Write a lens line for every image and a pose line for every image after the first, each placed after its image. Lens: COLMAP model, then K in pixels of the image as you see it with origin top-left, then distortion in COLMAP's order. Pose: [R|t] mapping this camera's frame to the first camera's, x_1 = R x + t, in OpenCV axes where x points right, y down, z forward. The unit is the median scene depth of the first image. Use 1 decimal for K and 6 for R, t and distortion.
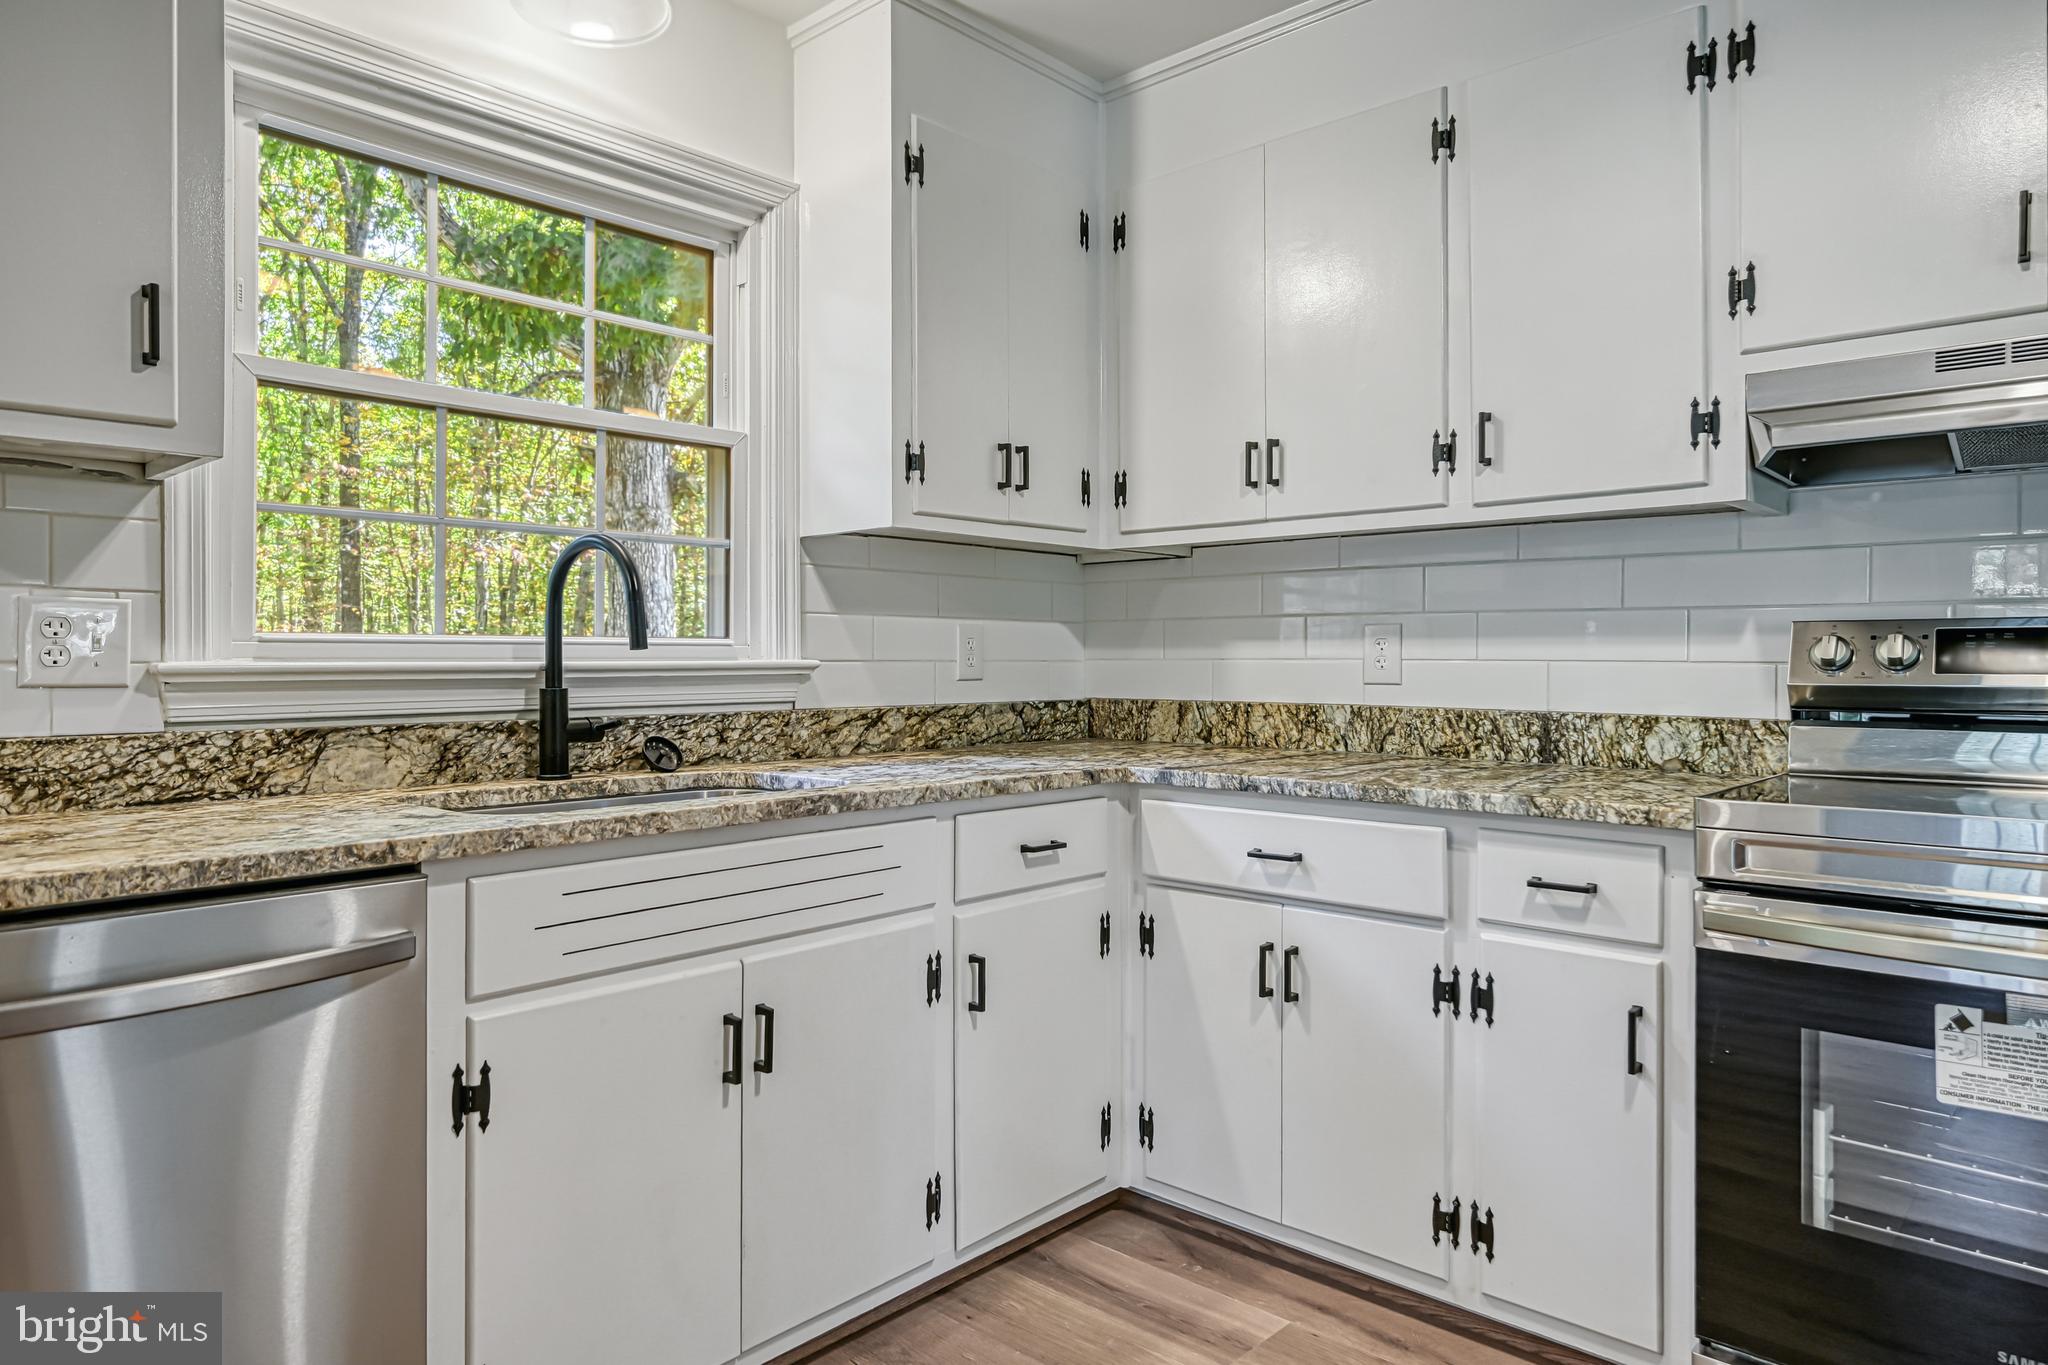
lens RADIAL K [[1266.9, 0, 1027.1], [0, 1266.9, 627.0], [0, 0, 1]] dist [0.003991, 0.001040]
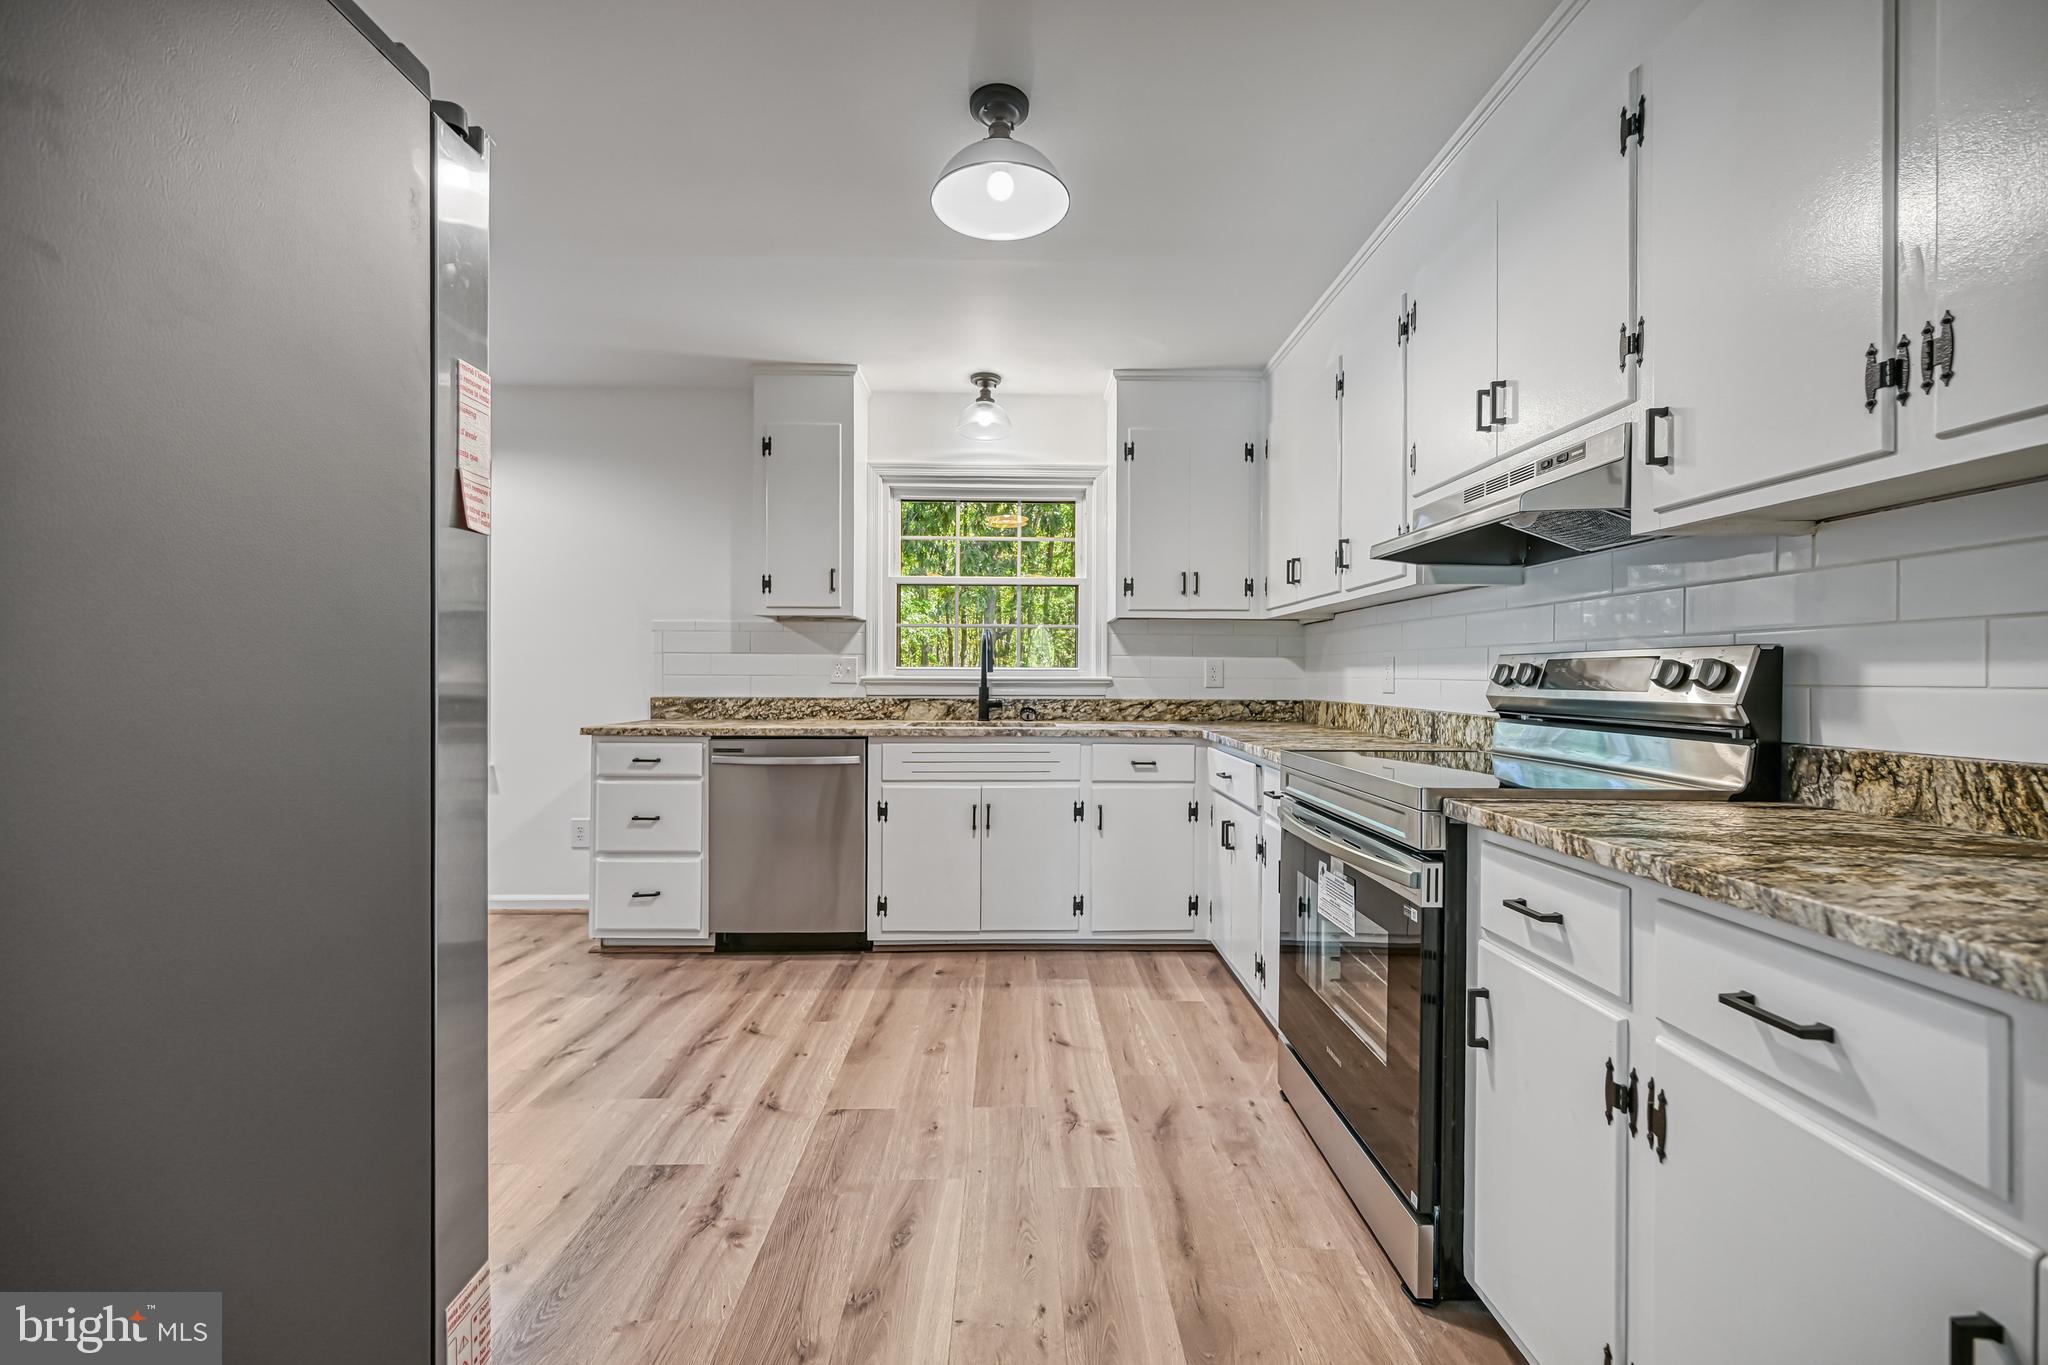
lens RADIAL K [[831.5, 0, 1041.2], [0, 831.5, 642.7], [0, 0, 1]] dist [-0.000918, -0.000357]
pose [[0.683129, -0.025301, -0.729860, 0.882989], [0.014034, 0.999670, -0.021518, -0.004988], [0.730163, 0.004457, 0.683258, -0.098100]]
